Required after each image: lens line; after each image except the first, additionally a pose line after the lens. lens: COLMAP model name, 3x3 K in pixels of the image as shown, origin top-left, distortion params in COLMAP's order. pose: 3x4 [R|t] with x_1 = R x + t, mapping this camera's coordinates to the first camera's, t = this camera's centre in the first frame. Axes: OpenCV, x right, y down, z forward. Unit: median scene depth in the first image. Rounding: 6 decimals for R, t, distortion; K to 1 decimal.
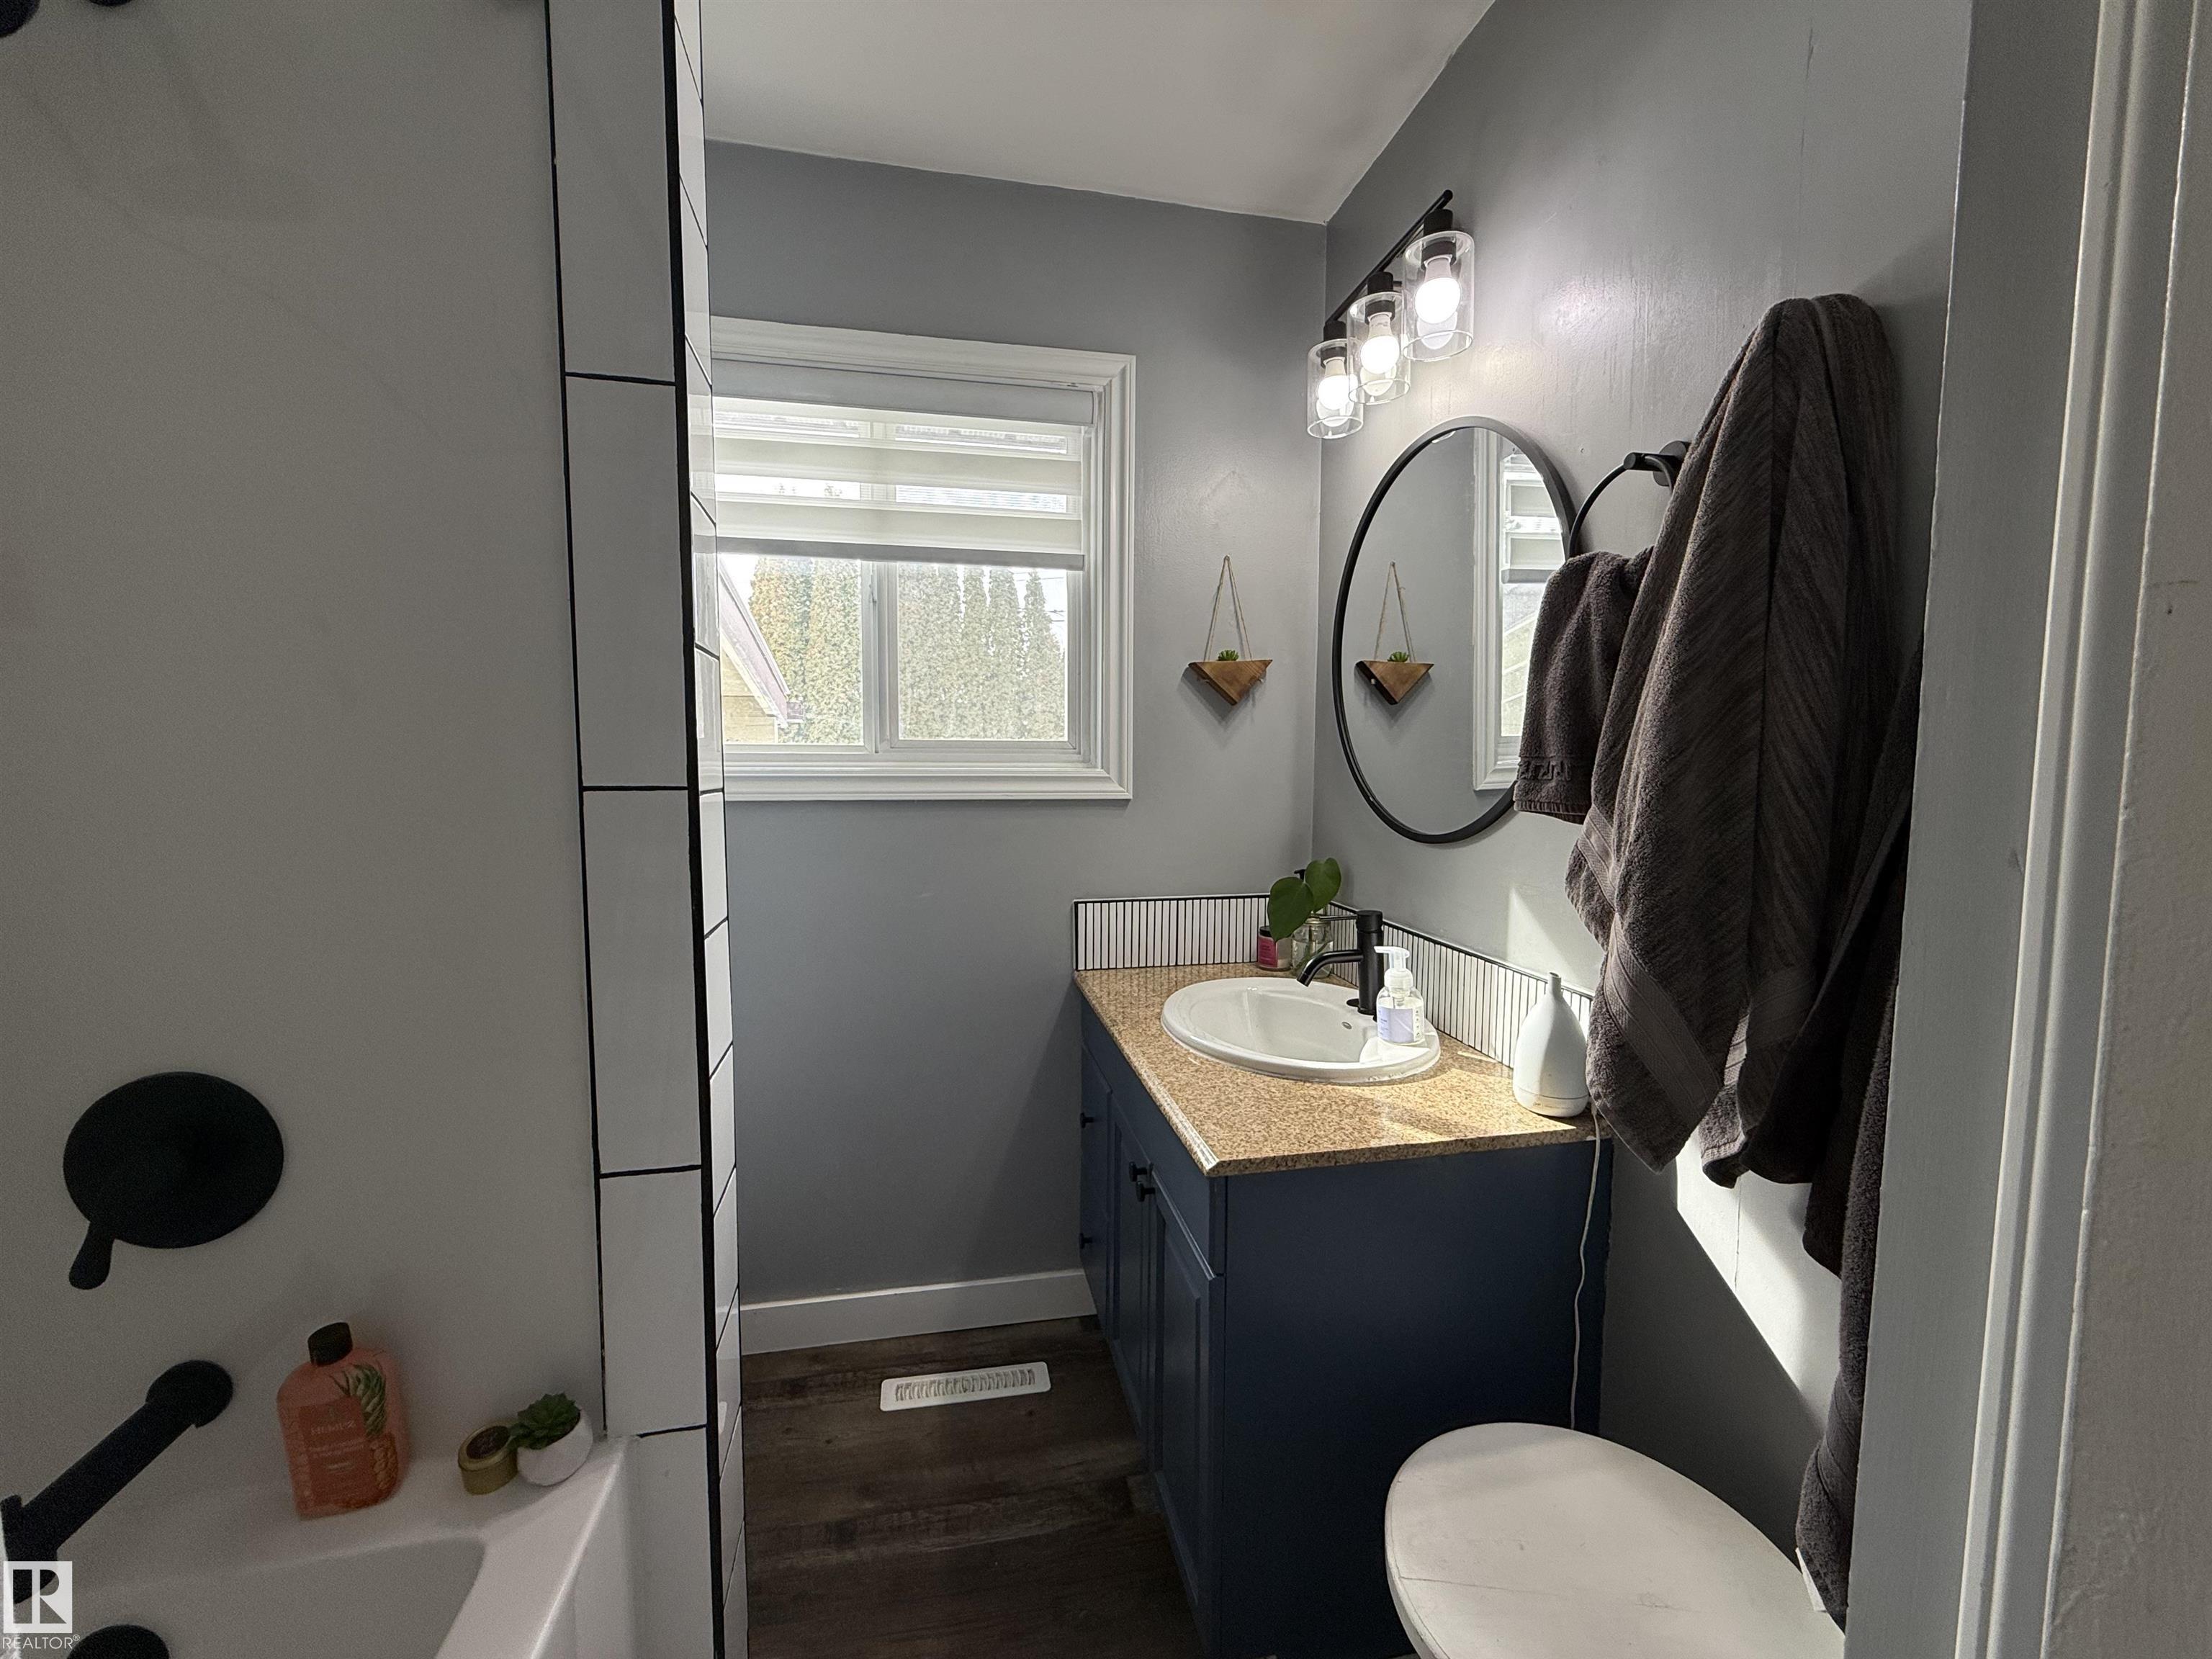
lens RADIAL K [[879.5, 0, 1100.8], [0, 879.5, 826.7], [0, 0, 1]] dist [0.000351, -0.000270]
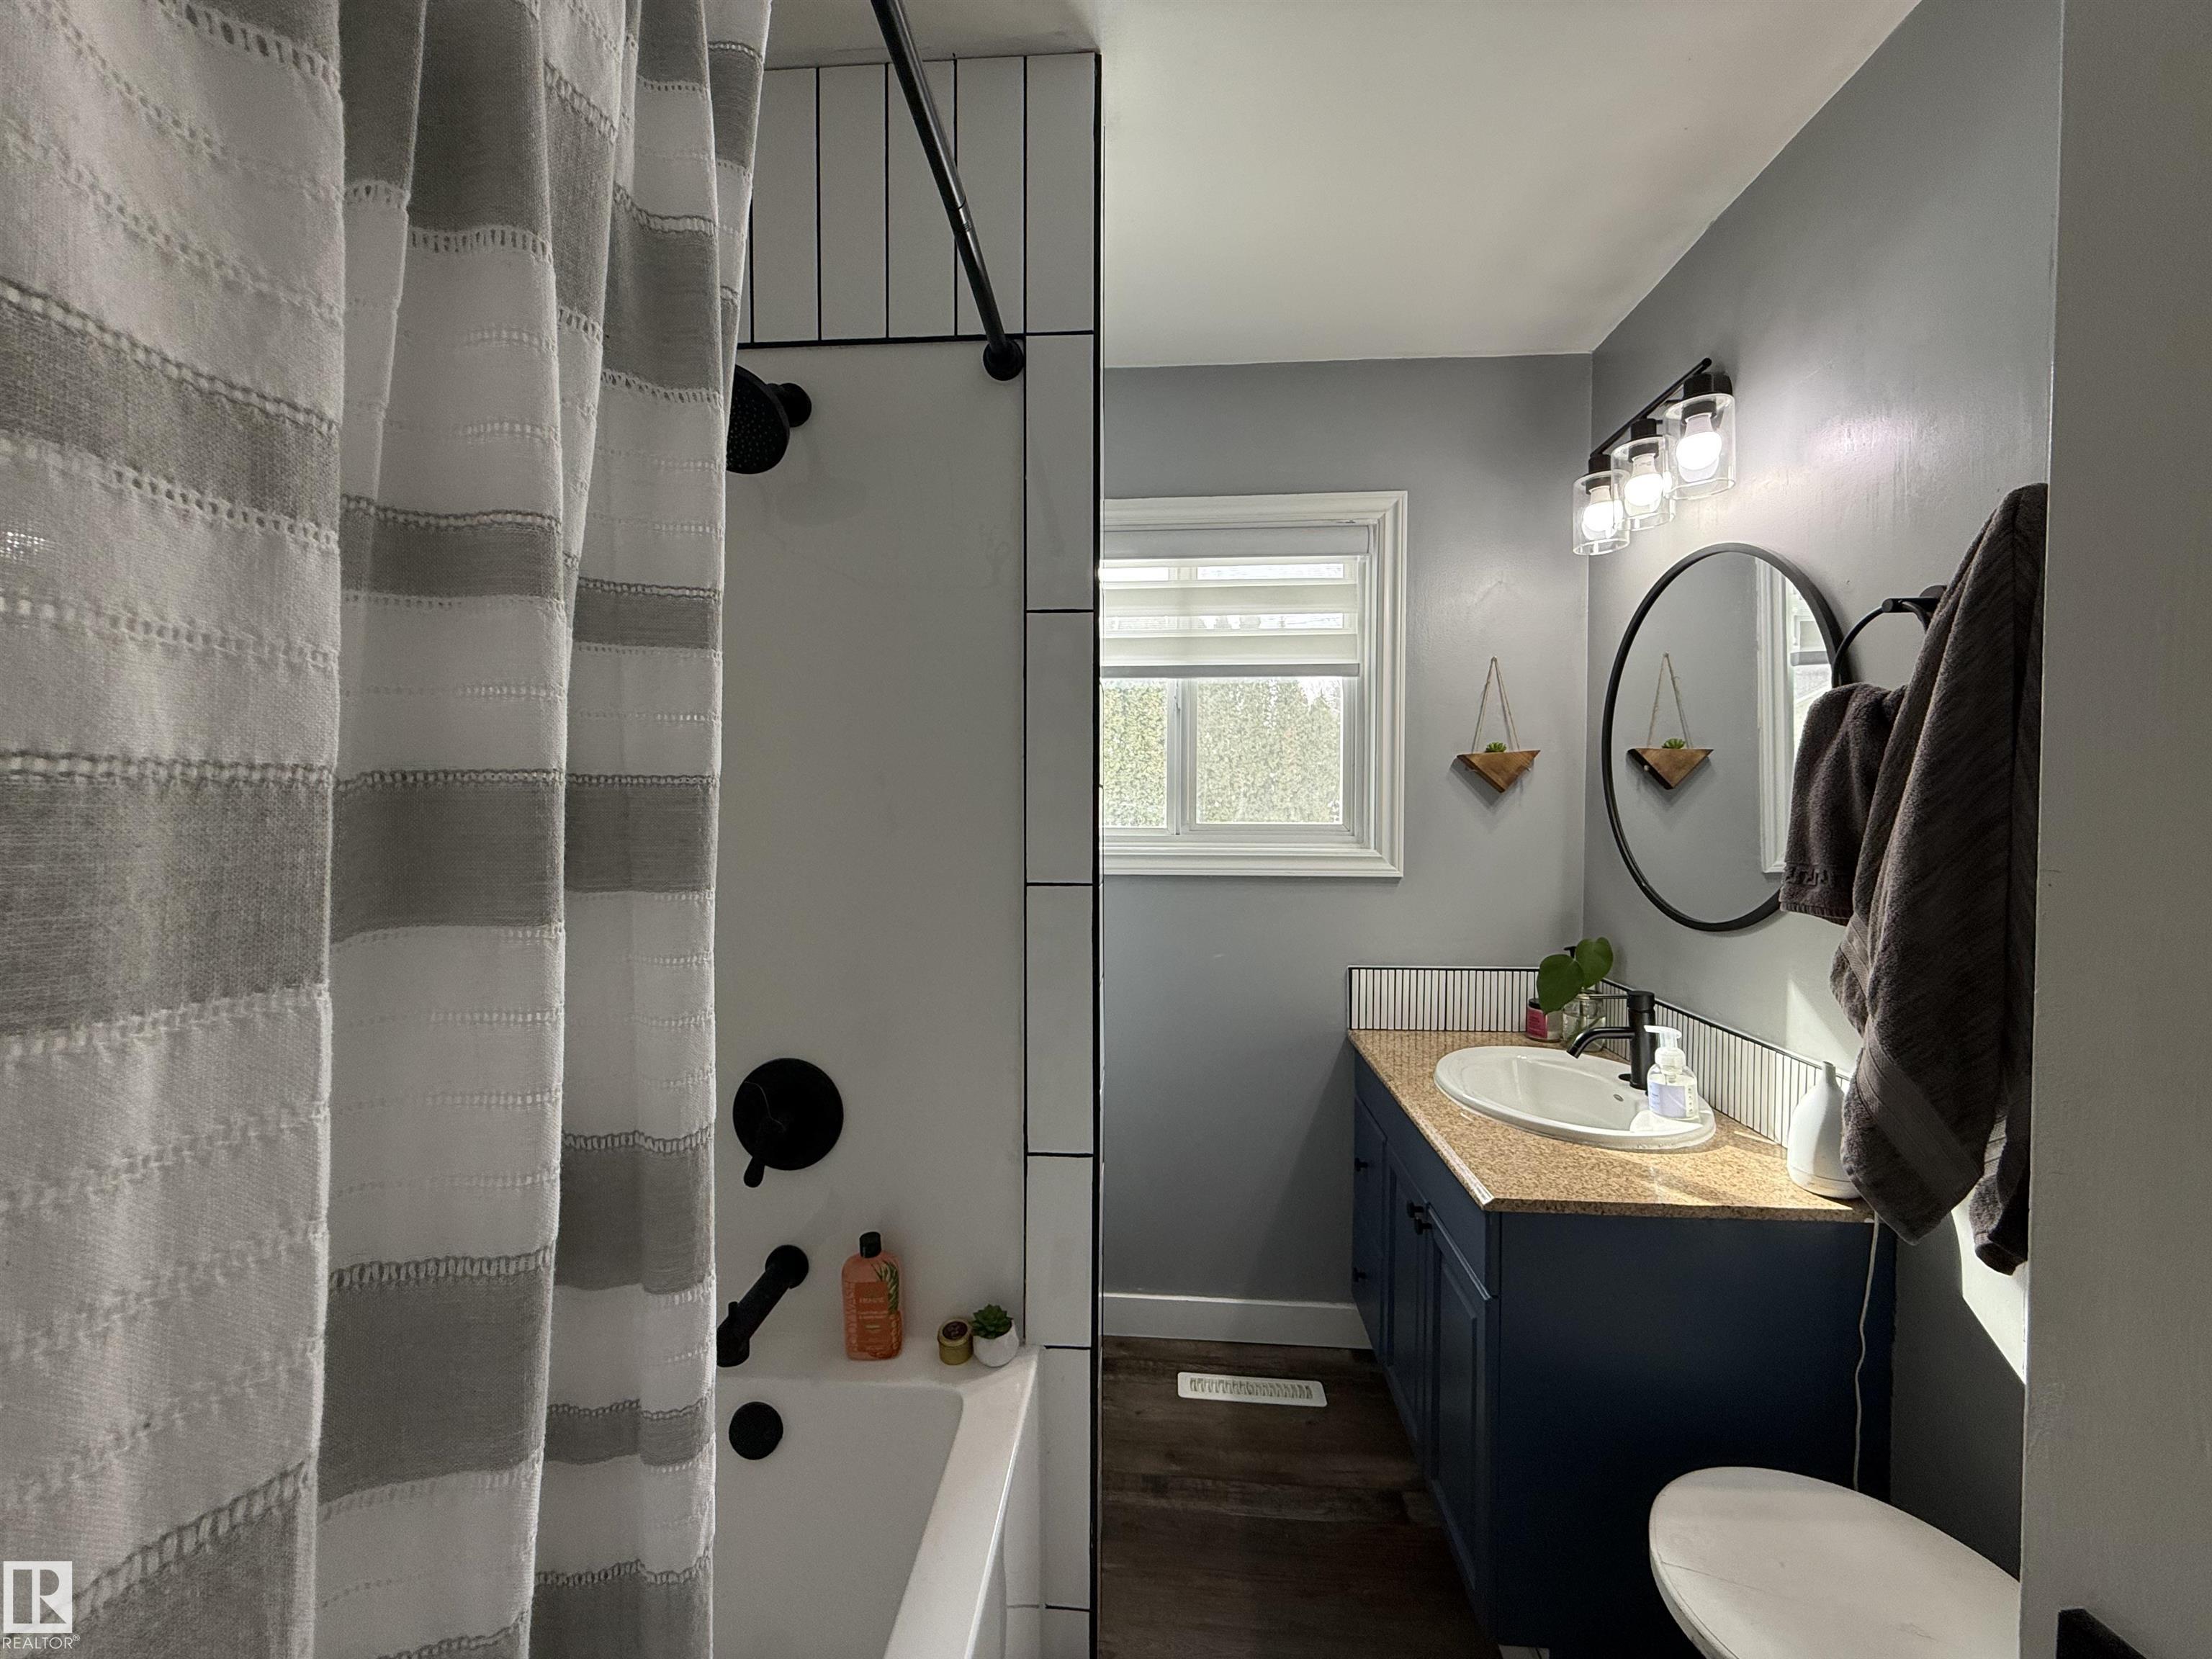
lens RADIAL K [[879.5, 0, 1100.8], [0, 879.5, 826.7], [0, 0, 1]] dist [0.000351, -0.000270]
pose [[0.963185, 0.004217, -0.268805, -0.046453], [-0.018911, 0.998463, -0.052098, -0.040919], [0.268172, 0.055263, 0.961785, -0.245452]]
